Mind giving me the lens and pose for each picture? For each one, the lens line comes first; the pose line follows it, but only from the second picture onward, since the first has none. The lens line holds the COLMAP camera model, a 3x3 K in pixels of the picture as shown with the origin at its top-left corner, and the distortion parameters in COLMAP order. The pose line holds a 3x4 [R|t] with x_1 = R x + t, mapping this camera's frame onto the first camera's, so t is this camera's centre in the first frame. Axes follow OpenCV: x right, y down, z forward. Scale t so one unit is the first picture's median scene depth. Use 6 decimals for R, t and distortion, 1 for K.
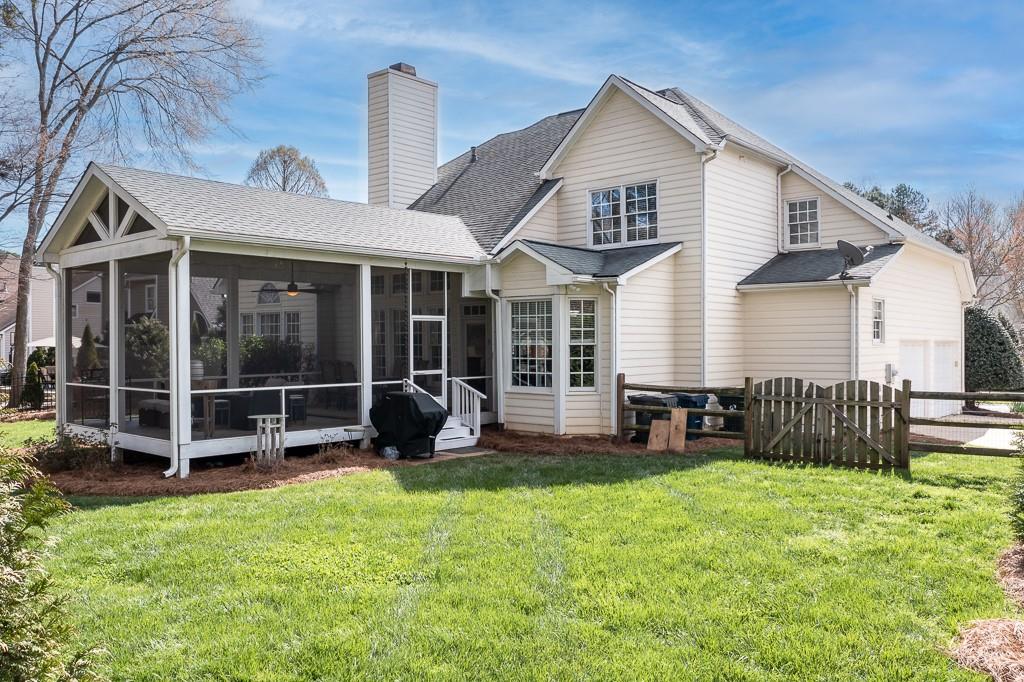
lens RADIAL K [[810.2, 0, 518.3], [0, 810.2, 340.1], [0, 0, 1]] dist [-0.014722, 0.019771]
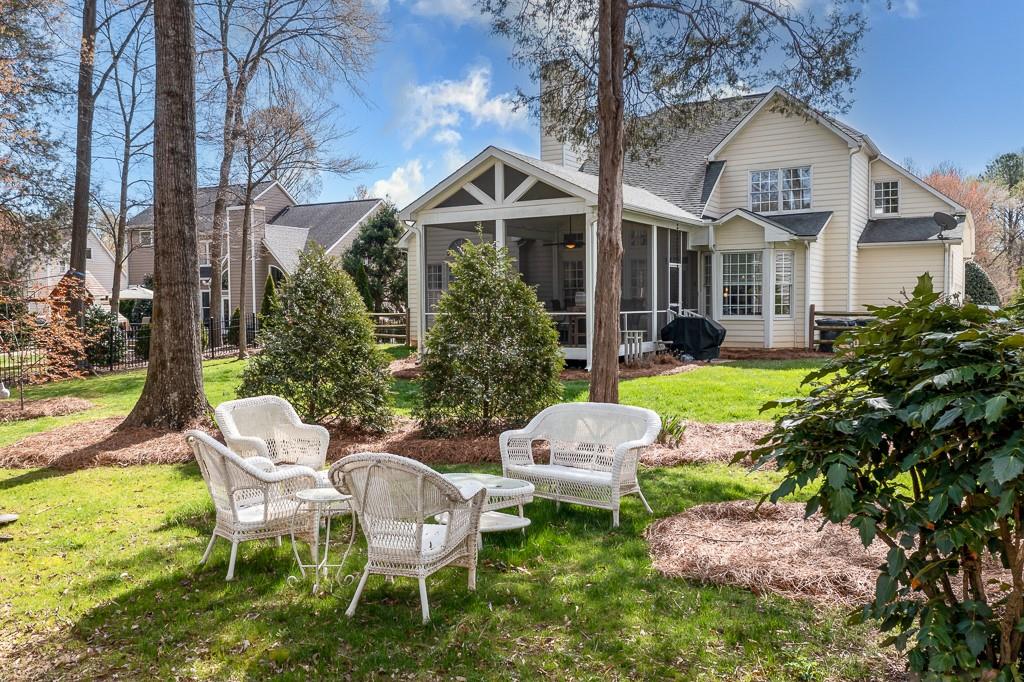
lens RADIAL K [[810.2, 0, 522.5], [0, 810.2, 336.5], [0, 0, 1]] dist [-0.014722, 0.019771]
pose [[0.983782, -0.012033, 0.178966, -0.608027], [0.004318, 0.999047, 0.043436, 0.032691], [-0.179318, -0.041959, 0.982896, -0.294954]]
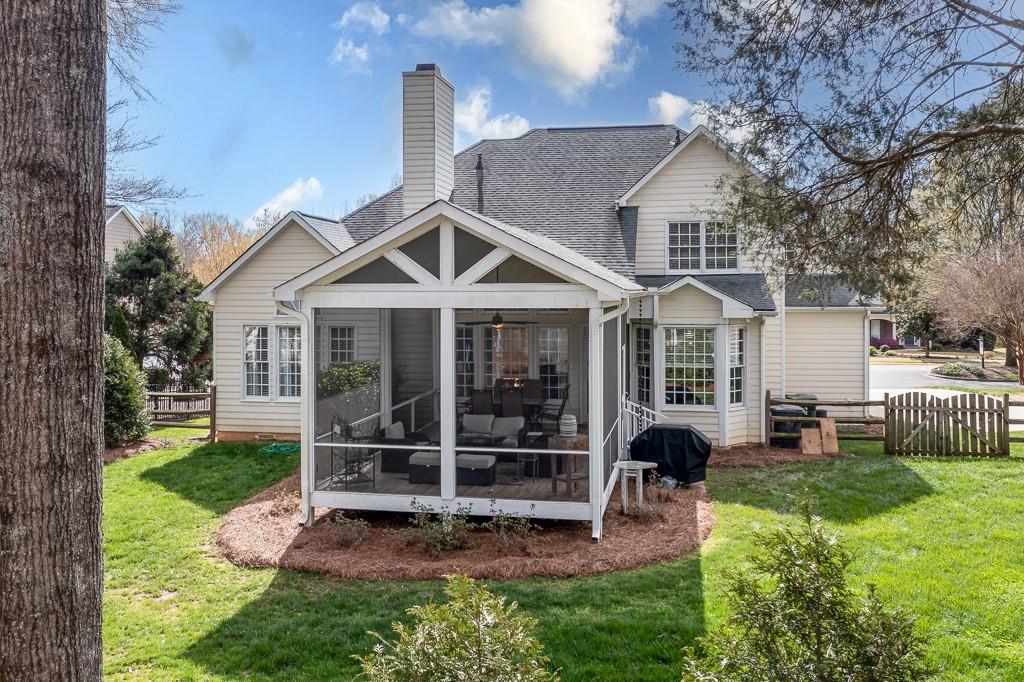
lens RADIAL K [[810.2, 0, 527.5], [0, 810.2, 288.1], [0, 0, 1]] dist [-0.014722, 0.019771]
pose [[0.856779, 0.002313, 0.515678, -0.767409], [-0.002502, 0.999997, -0.000328, -0.104971], [-0.515677, -0.001009, 0.856782, 0.157033]]
